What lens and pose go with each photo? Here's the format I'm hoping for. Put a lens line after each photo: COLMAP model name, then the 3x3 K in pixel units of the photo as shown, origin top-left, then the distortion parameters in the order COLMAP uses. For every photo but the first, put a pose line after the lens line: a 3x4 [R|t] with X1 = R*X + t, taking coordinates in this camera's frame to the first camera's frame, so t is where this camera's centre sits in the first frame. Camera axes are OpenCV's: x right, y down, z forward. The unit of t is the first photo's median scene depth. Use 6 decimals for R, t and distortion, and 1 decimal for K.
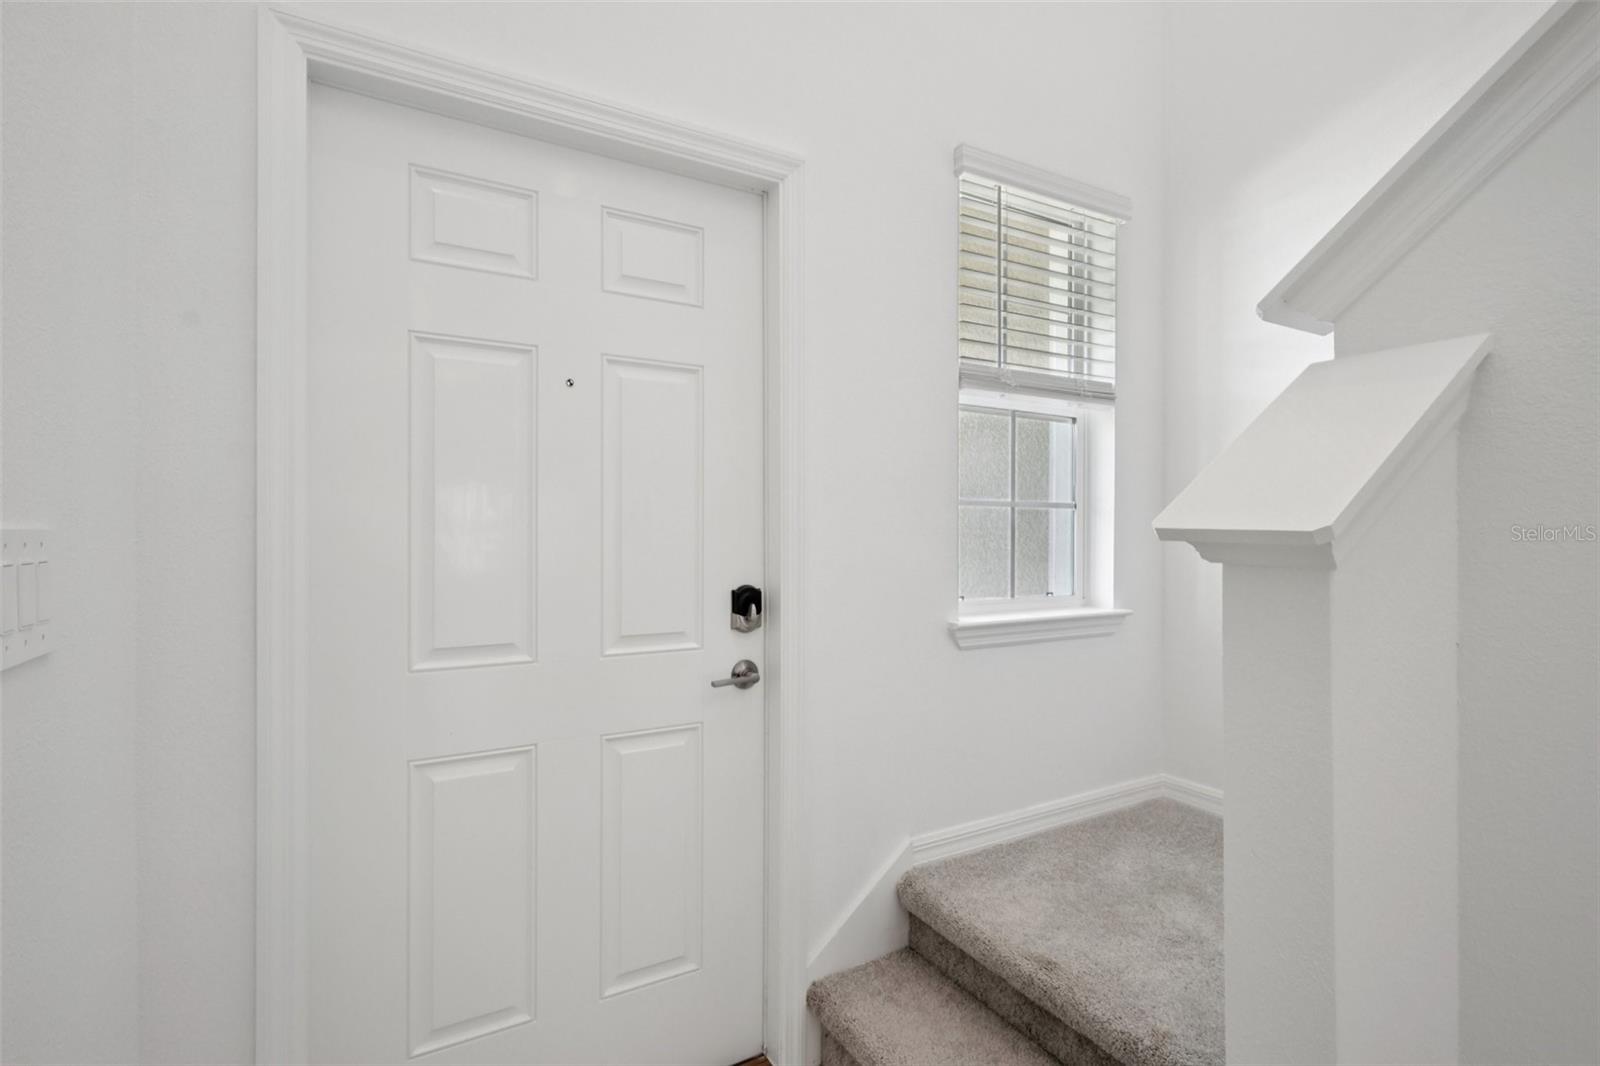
lens RADIAL K [[747.1, 0, 796.8], [0, 747.1, 536.9], [0, 0, 1]] dist [-0.001624, 0.001084]
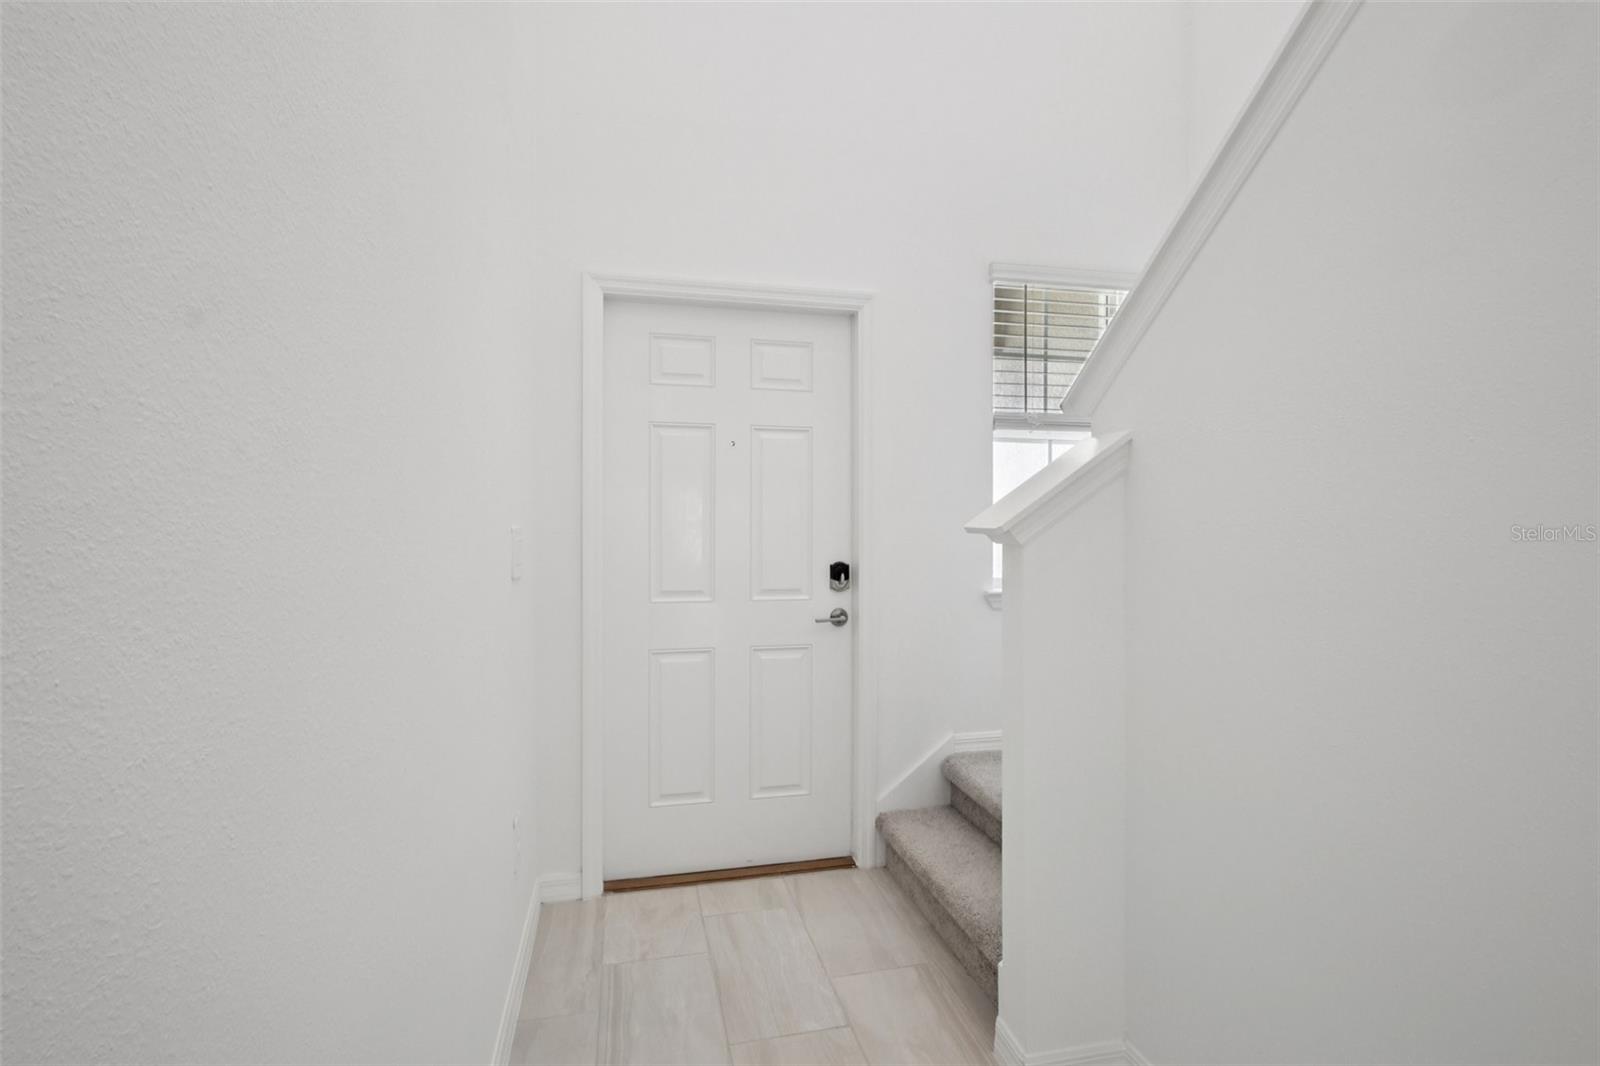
lens RADIAL K [[747.1, 0, 797.4], [0, 747.1, 540.5], [0, 0, 1]] dist [-0.001624, 0.001084]
pose [[0.957331, 0.004601, -0.288957, 0.312084], [-0.001788, 0.999948, 0.009997, 0.002865], [0.288988, -0.009054, 0.957290, -0.568705]]
